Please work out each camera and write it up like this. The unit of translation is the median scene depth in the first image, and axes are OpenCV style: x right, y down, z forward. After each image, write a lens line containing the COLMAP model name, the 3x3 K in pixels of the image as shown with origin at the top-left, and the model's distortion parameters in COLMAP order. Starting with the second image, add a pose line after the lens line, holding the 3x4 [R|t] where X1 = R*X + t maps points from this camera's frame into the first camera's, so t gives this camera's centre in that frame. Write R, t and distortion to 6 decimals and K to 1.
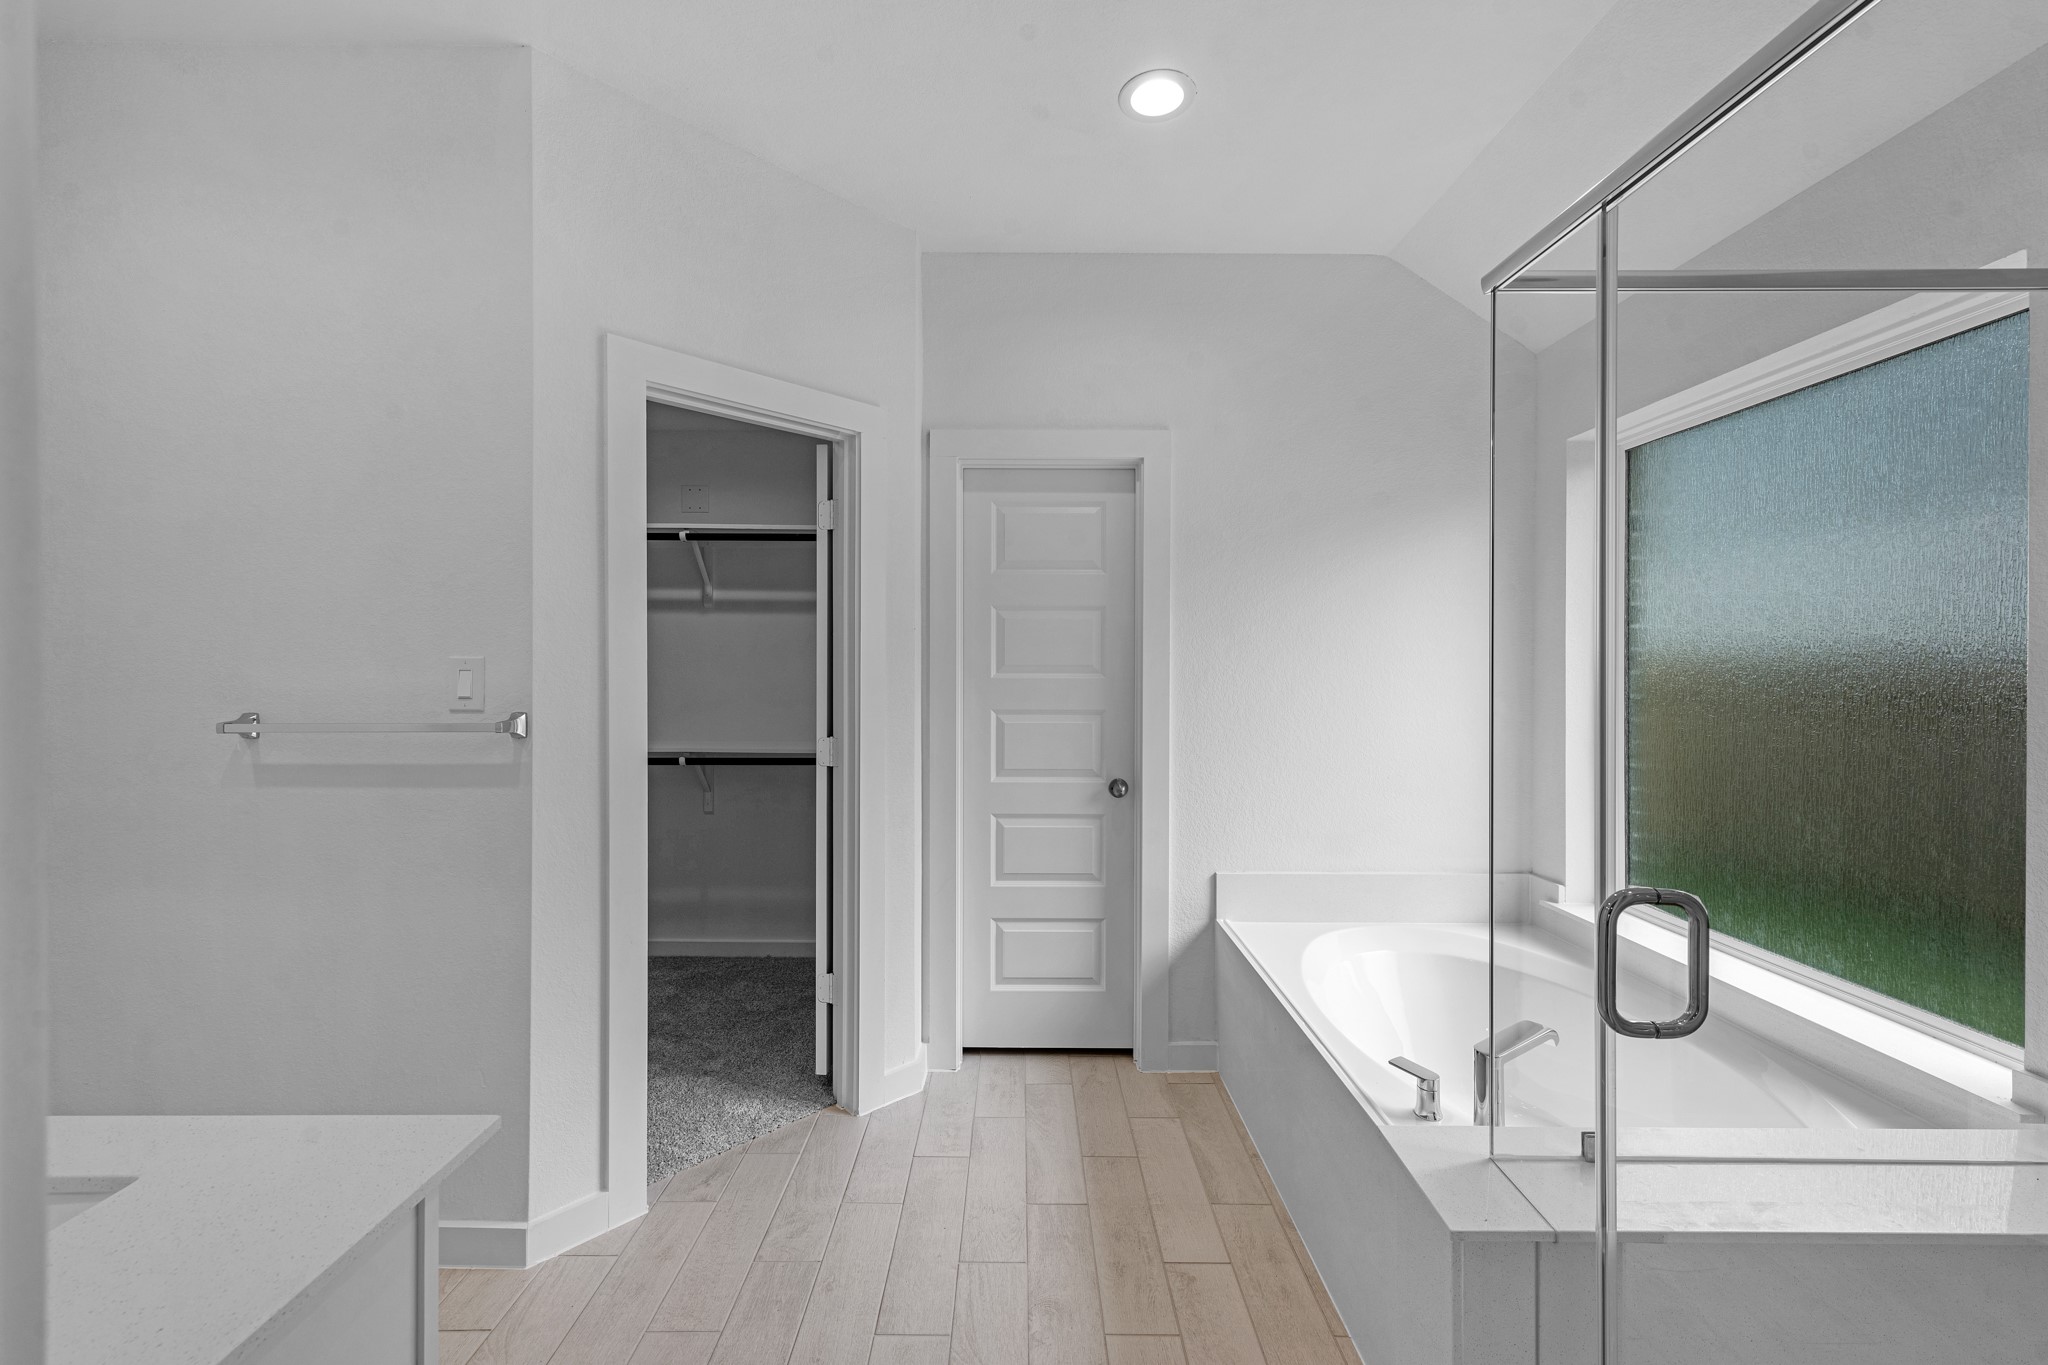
lens RADIAL K [[798.9, 0, 1021.2], [0, 798.9, 667.5], [0, 0, 1]] dist [0.002373, 0.000418]
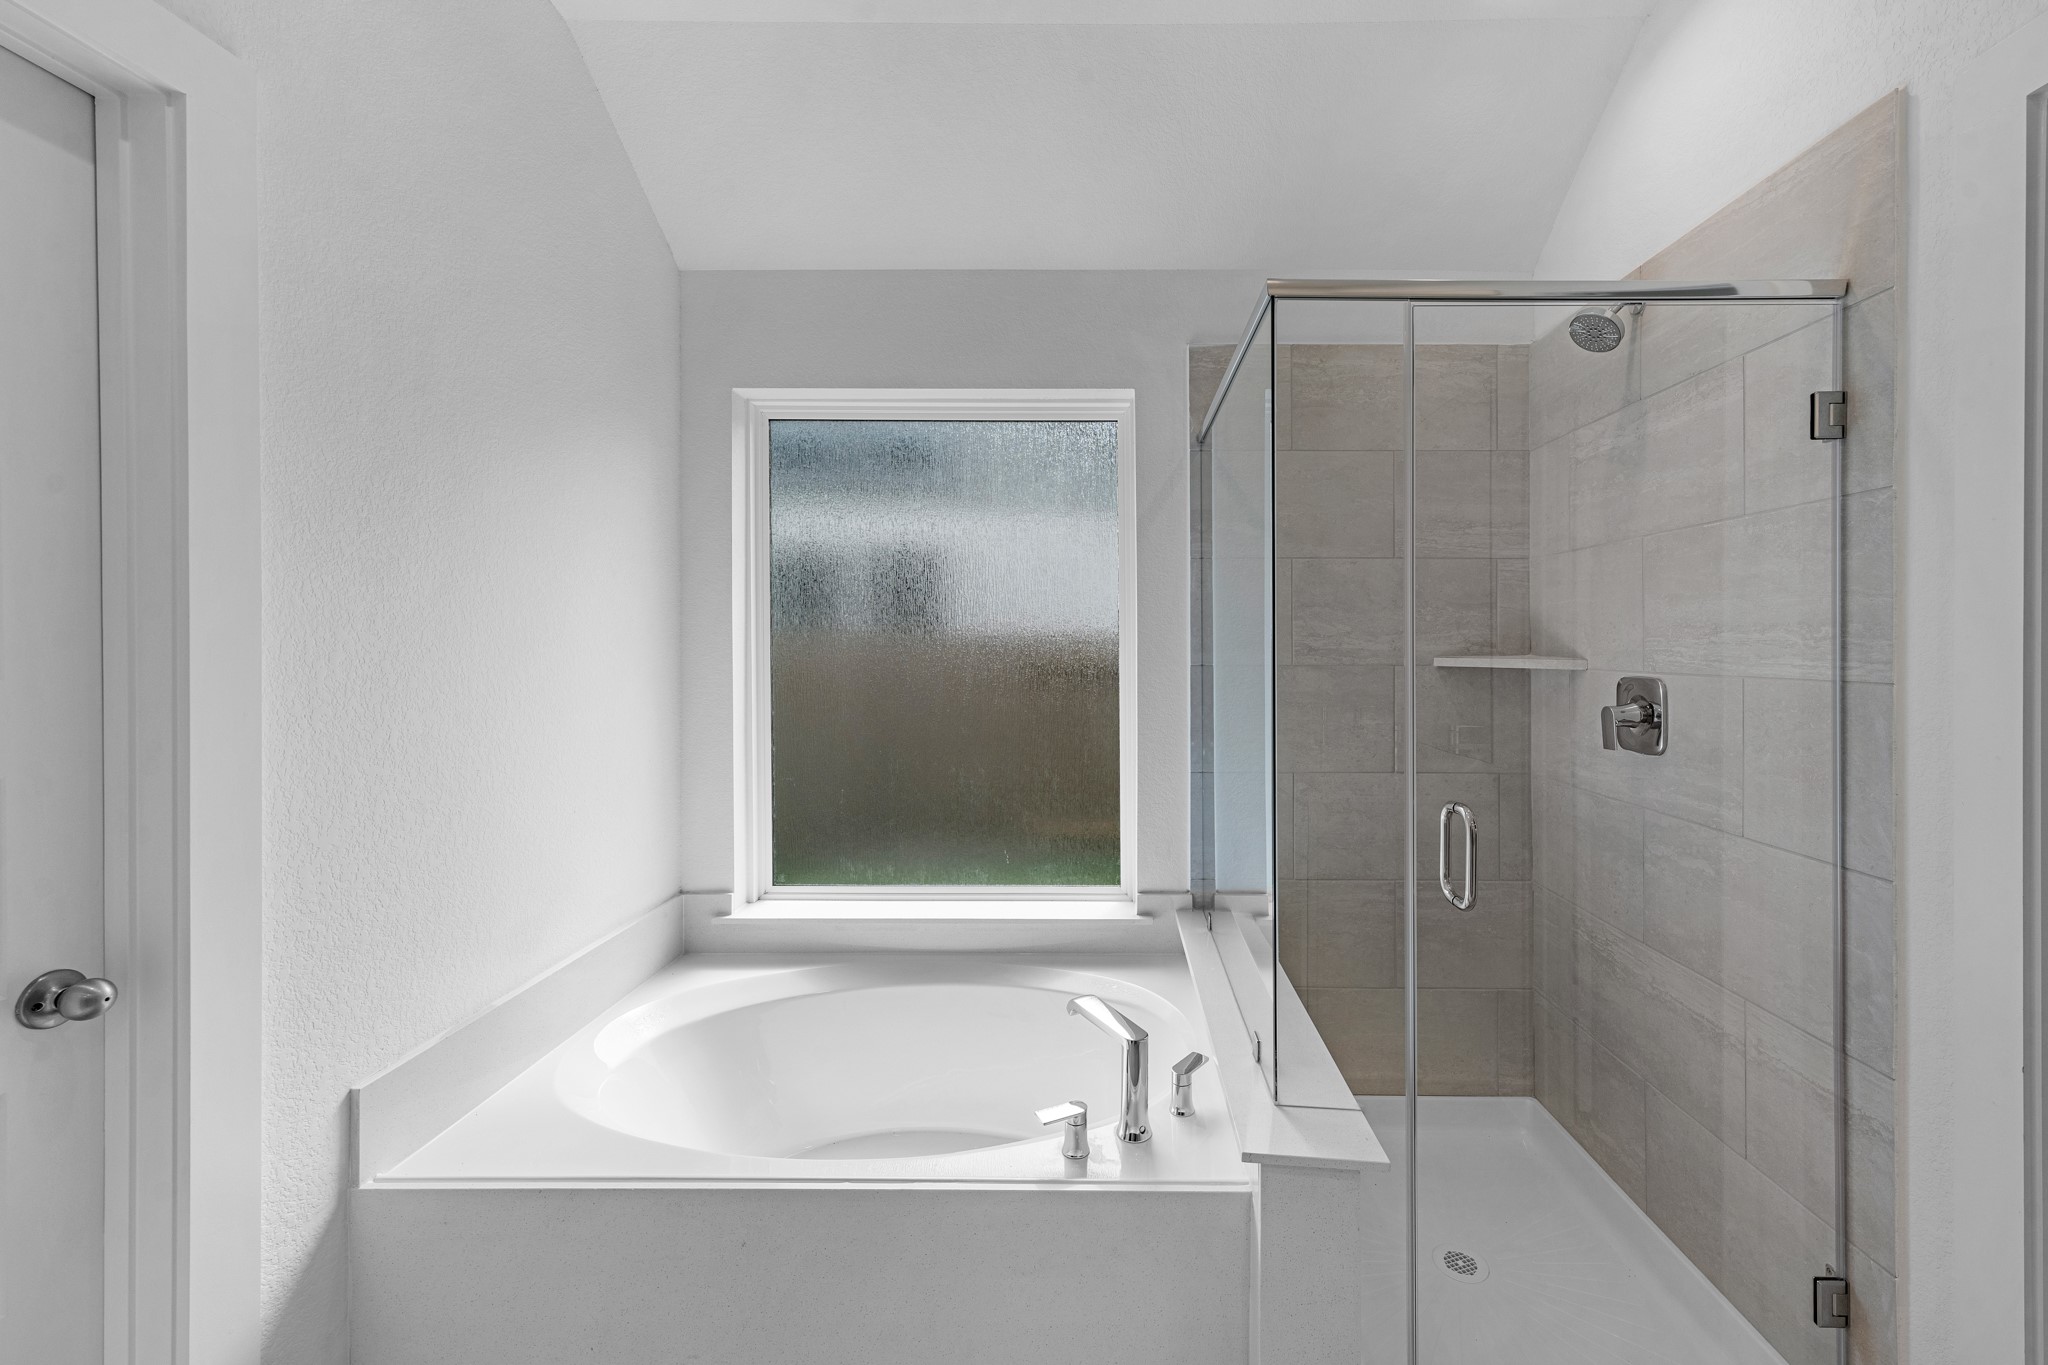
lens RADIAL K [[894.1, 0, 1025.1], [0, 894.1, 652.3], [0, 0, 1]] dist [0.001587, 0.000319]
pose [[-0.004626, -0.004655, 0.999978, -0.367813], [0.002053, 0.999987, 0.004665, 0.002697], [-0.999987, 0.002075, -0.004616, 0.804712]]
